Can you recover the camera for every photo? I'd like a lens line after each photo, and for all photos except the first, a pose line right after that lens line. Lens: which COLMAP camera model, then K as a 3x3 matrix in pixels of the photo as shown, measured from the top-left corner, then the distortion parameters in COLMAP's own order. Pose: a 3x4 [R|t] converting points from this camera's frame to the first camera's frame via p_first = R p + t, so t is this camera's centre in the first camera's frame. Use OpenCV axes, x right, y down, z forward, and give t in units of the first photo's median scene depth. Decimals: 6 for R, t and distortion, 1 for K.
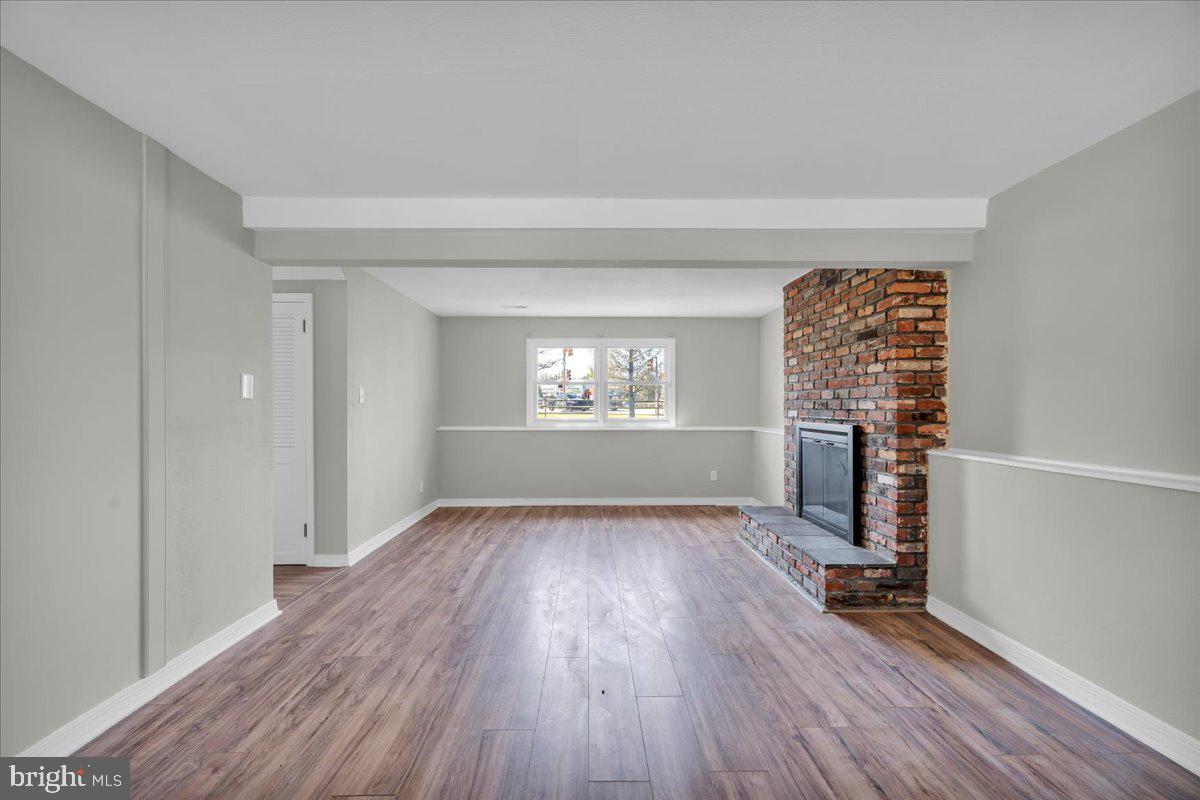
lens RADIAL K [[545.8, 0, 595.5], [0, 545.8, 407.1], [0, 0, 1]] dist [-0.004566, -0.000228]
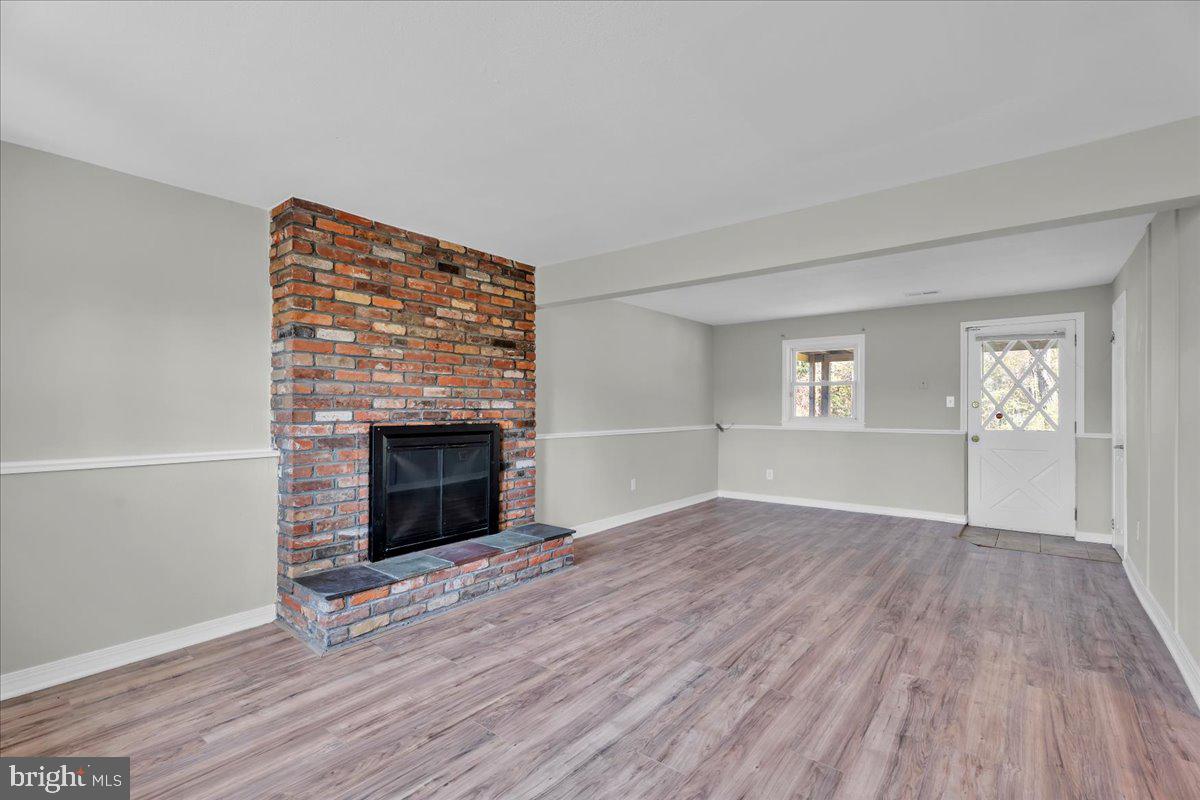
lens RADIAL K [[545.8, 0, 595.5], [0, 545.8, 407.1], [0, 0, 1]] dist [-0.004566, -0.000228]
pose [[-0.772714, 0.000160, 0.634755, -0.405243], [-0.001666, 0.999996, -0.002281, 0.003783], [-0.634752, -0.002820, -0.772710, 1.880990]]
